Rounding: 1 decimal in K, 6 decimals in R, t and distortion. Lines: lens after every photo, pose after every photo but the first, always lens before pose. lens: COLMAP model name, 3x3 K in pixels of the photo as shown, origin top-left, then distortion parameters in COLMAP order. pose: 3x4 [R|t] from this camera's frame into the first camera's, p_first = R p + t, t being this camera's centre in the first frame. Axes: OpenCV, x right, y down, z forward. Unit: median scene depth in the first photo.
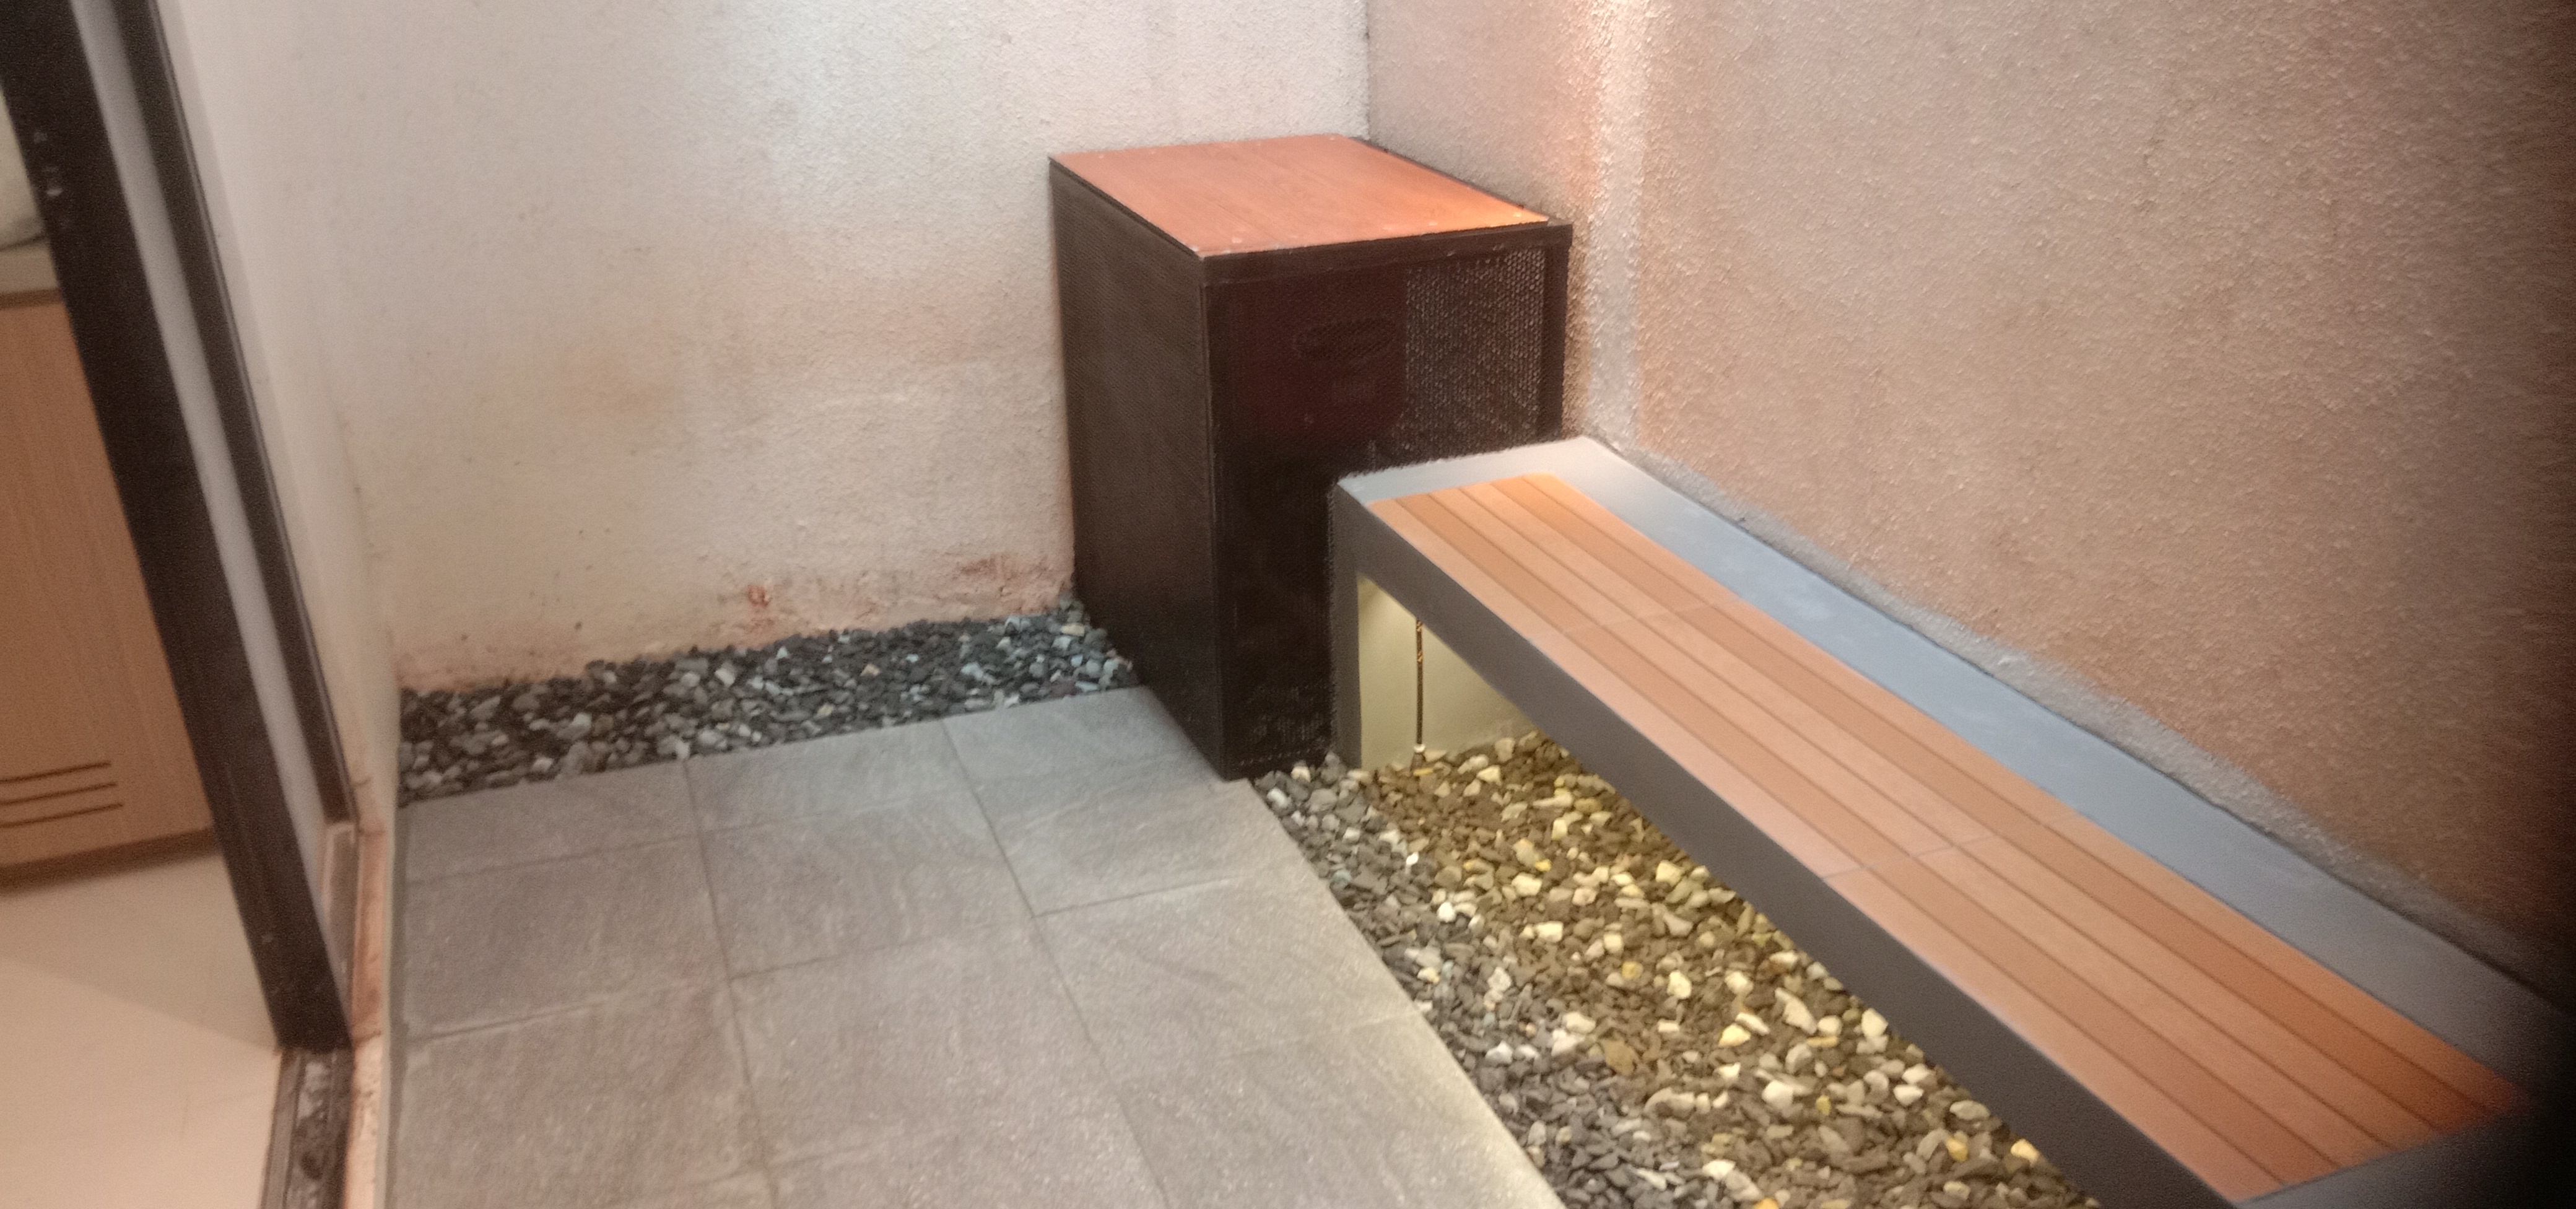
lens RADIAL K [[2025.1, 0, 1287.8], [0, 2025.1, 619.7], [0, 0, 1]] dist [0.156448, -0.395678]
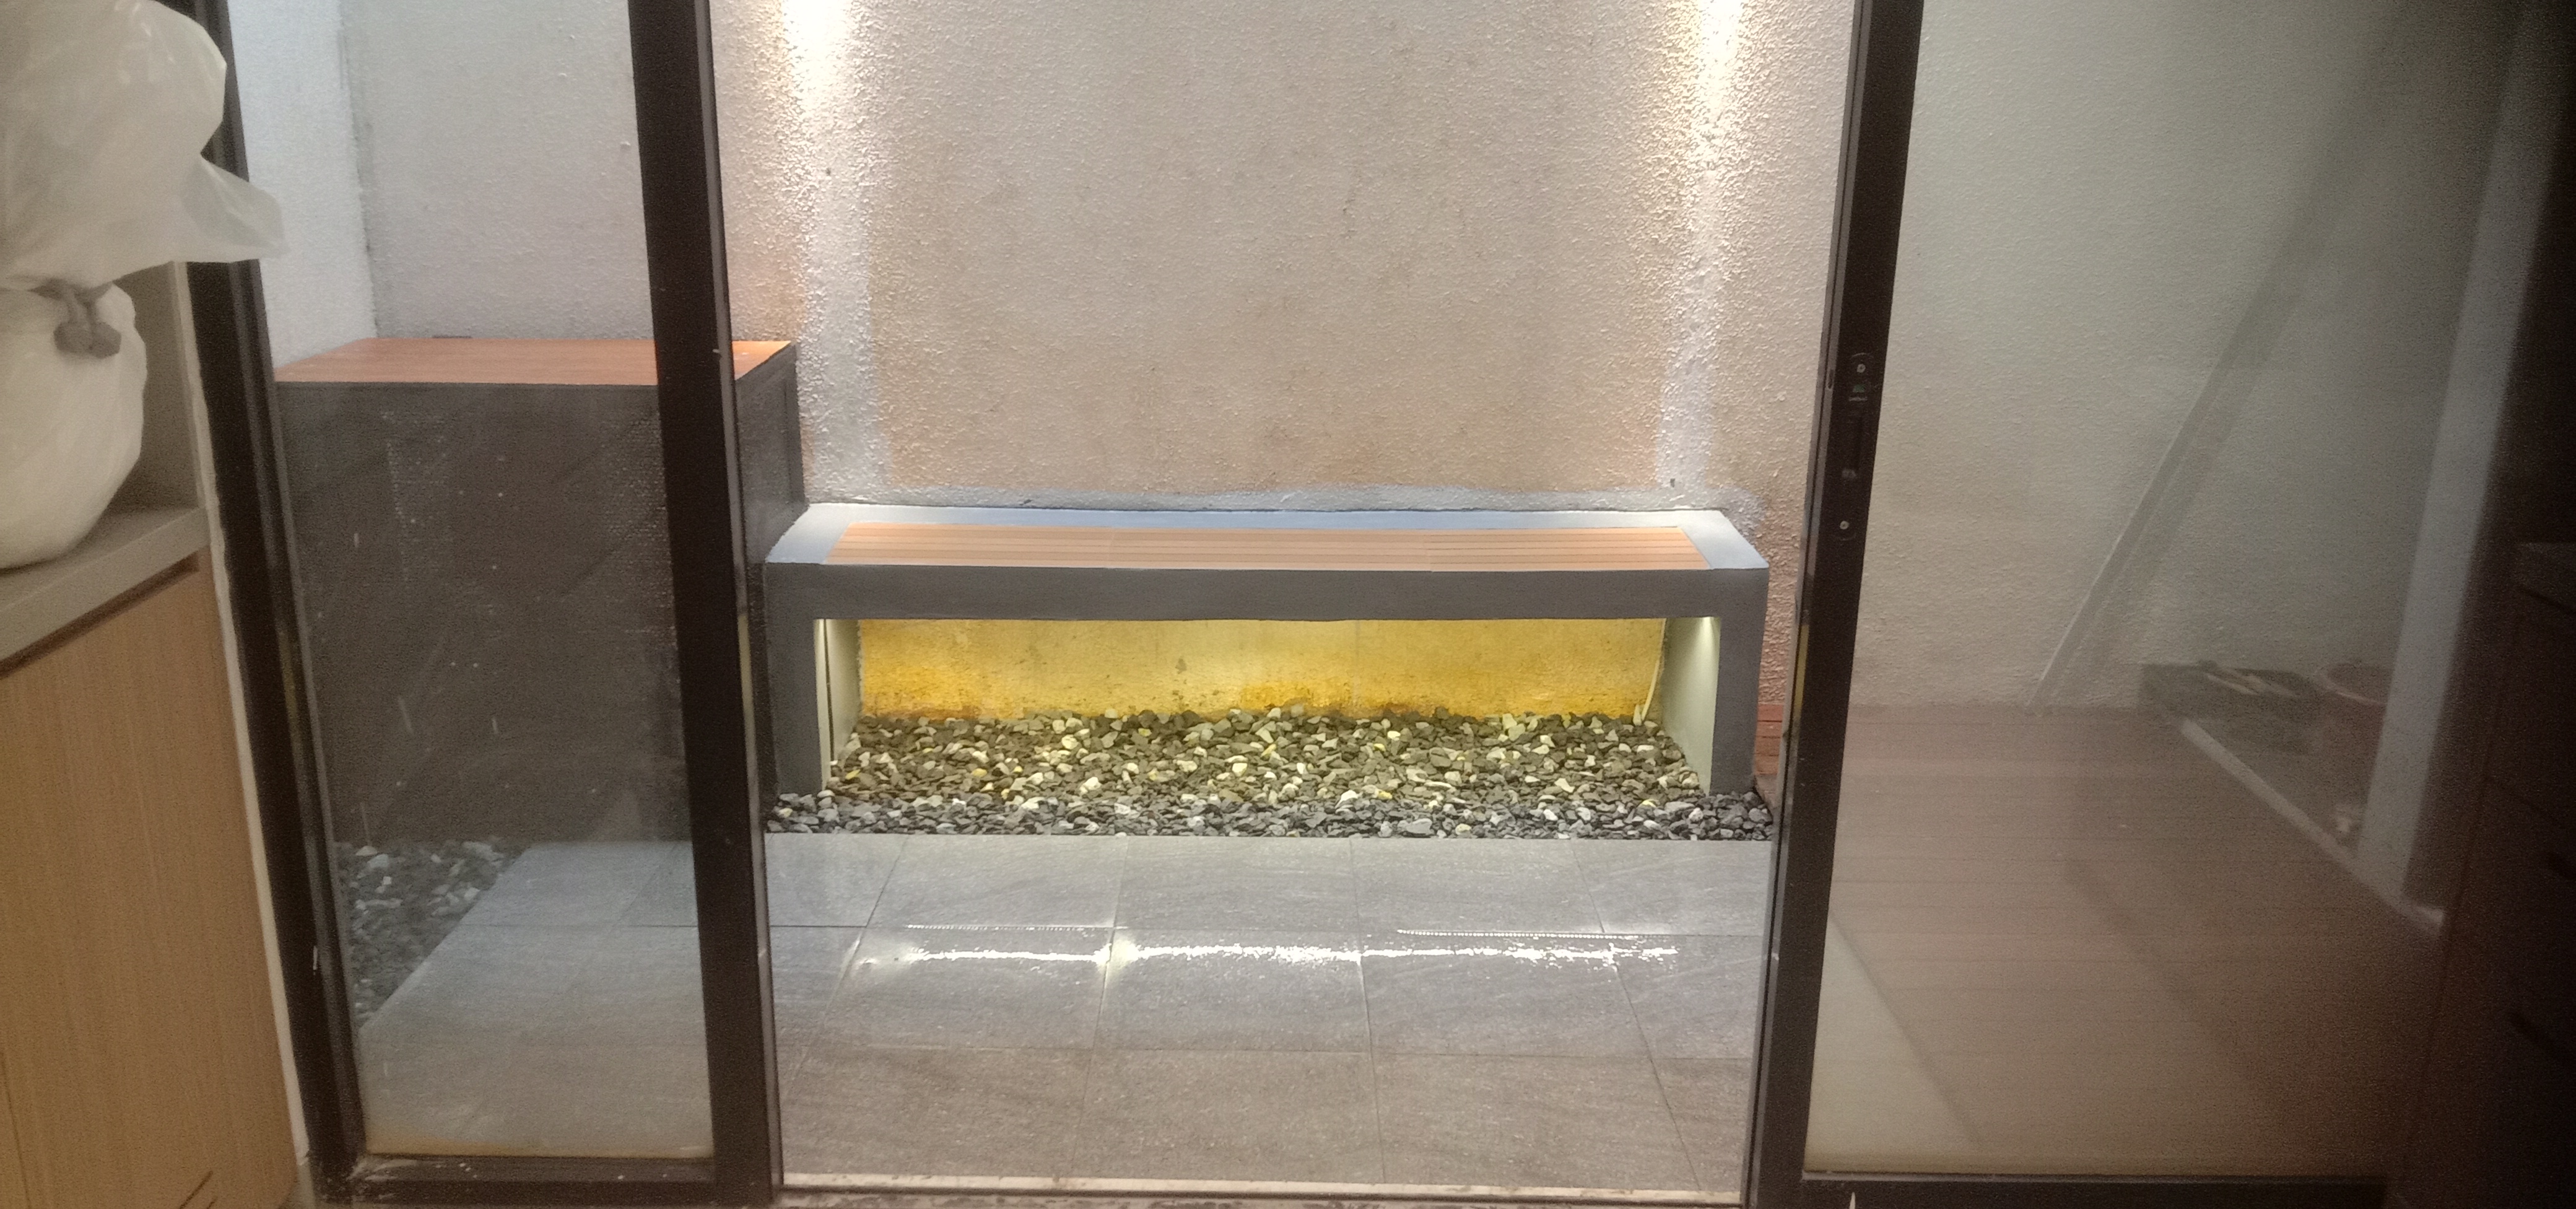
lens RADIAL K [[2025.1, 0, 1287.8], [0, 2025.1, 619.7], [0, 0, 1]] dist [0.156448, -0.395678]
pose [[0.336805, -0.241134, 0.910174, -1.028566], [0.355539, 0.927658, 0.114201, -0.066301], [-0.871868, 0.285139, 0.398173, 0.243115]]
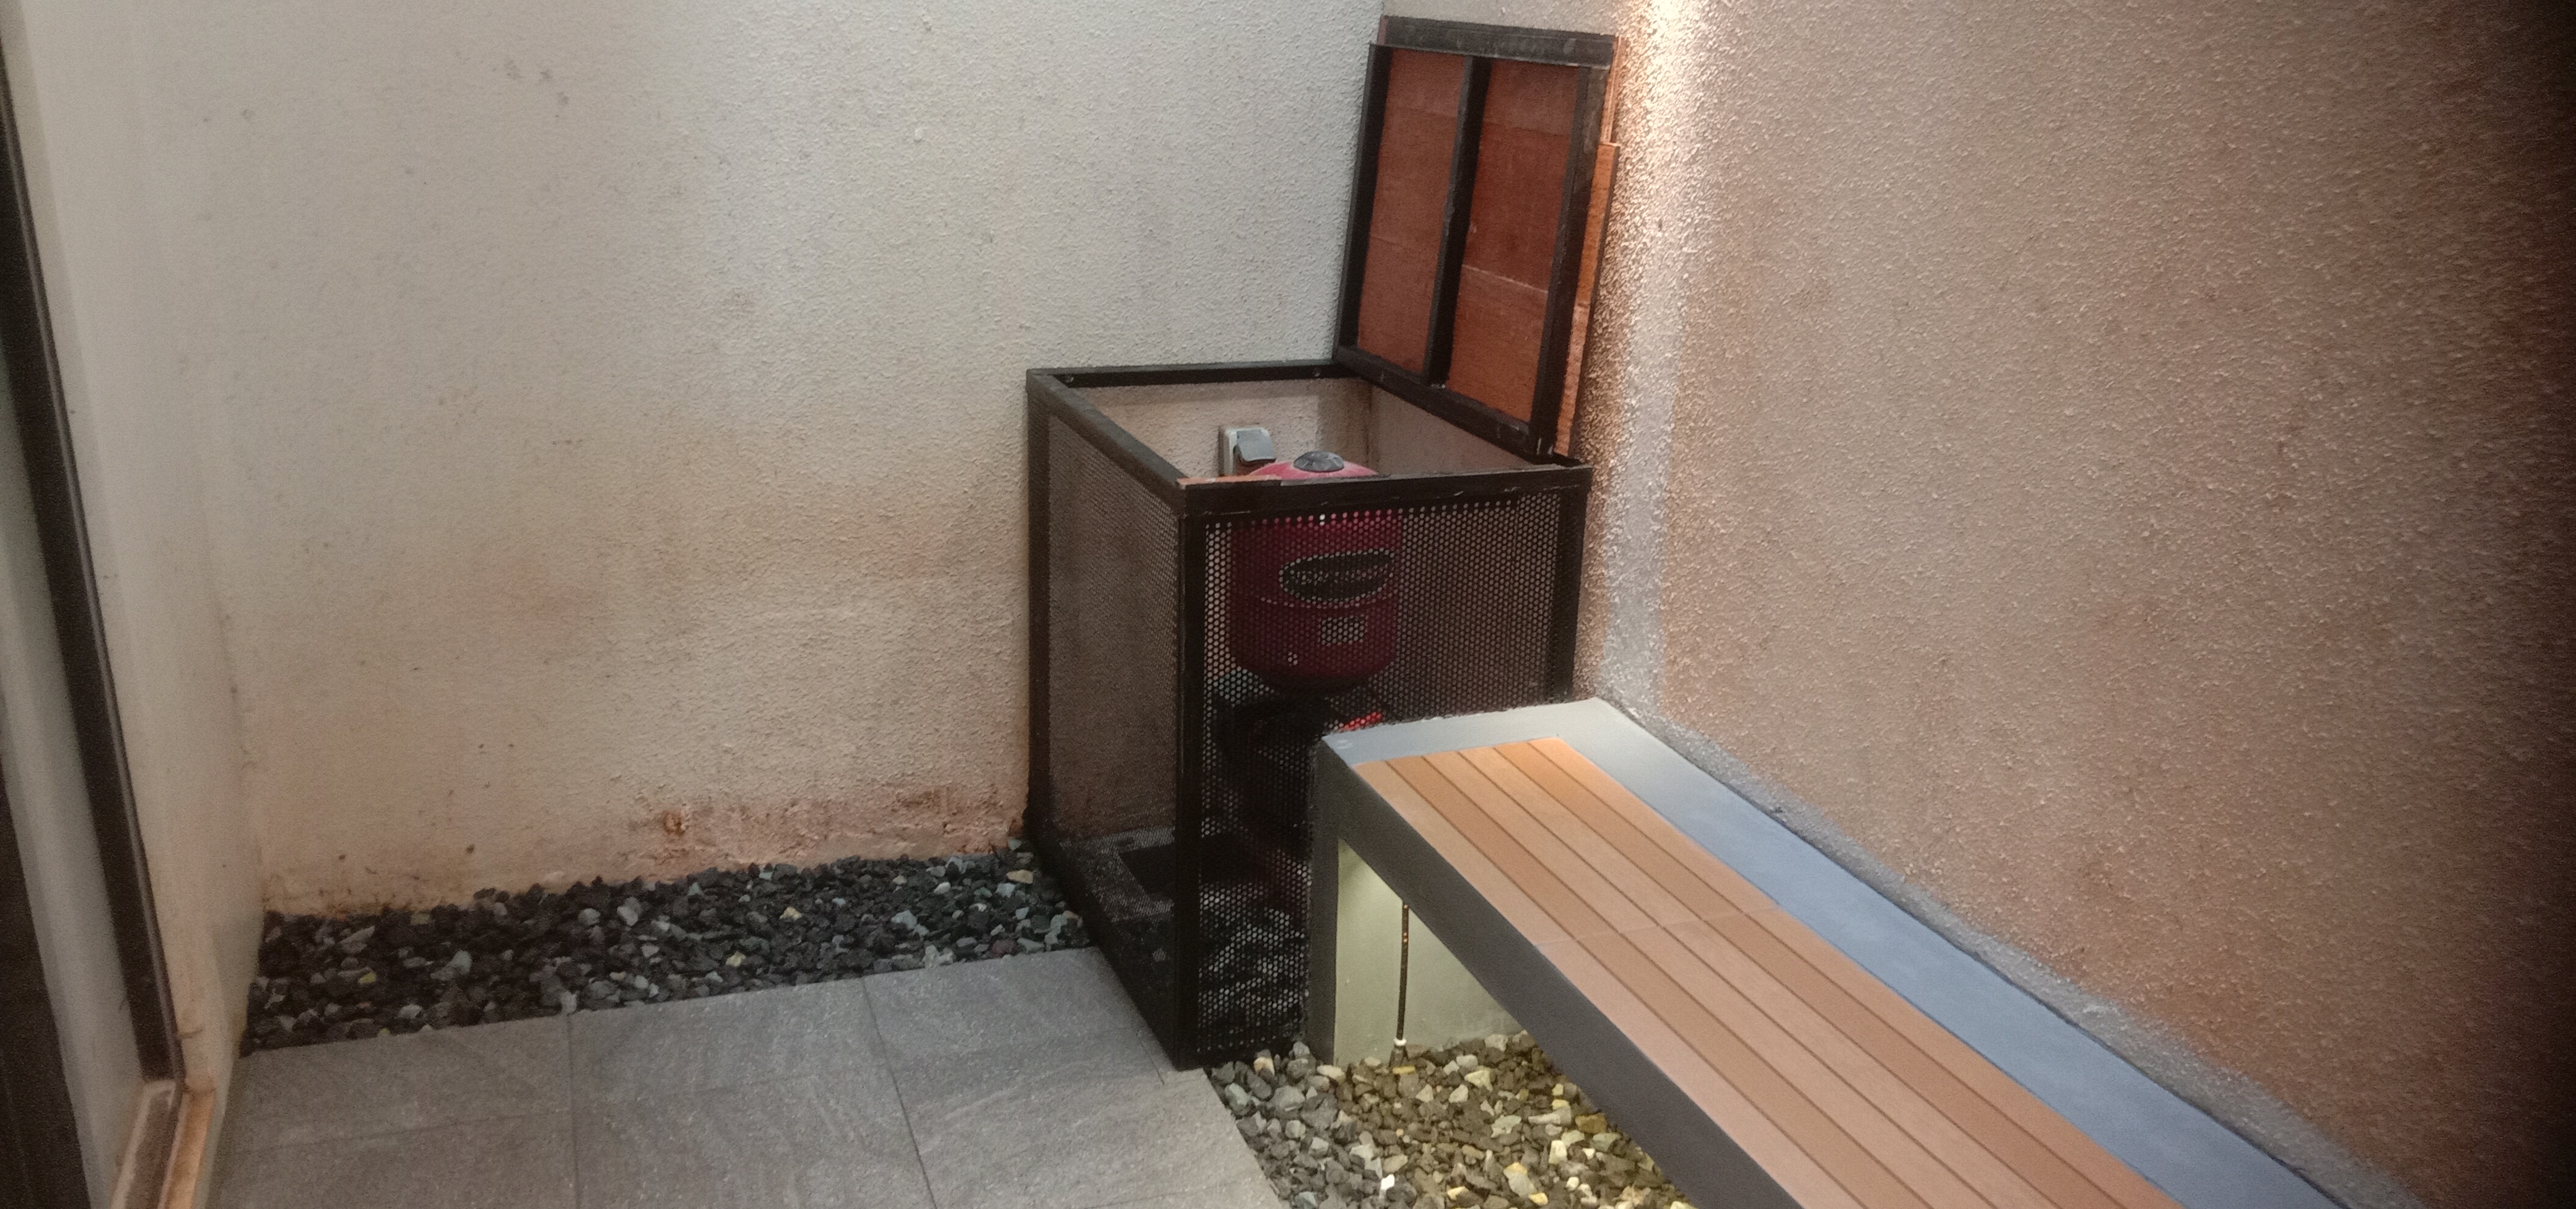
lens RADIAL K [[2025.1, 0, 1287.8], [0, 2025.1, 619.7], [0, 0, 1]] dist [0.156448, -0.395678]
pose [[0.998761, 0.049194, 0.007482, 0.000404], [-0.048261, 0.994293, -0.095145, -0.034331], [-0.012120, 0.094666, 0.995435, 0.106843]]
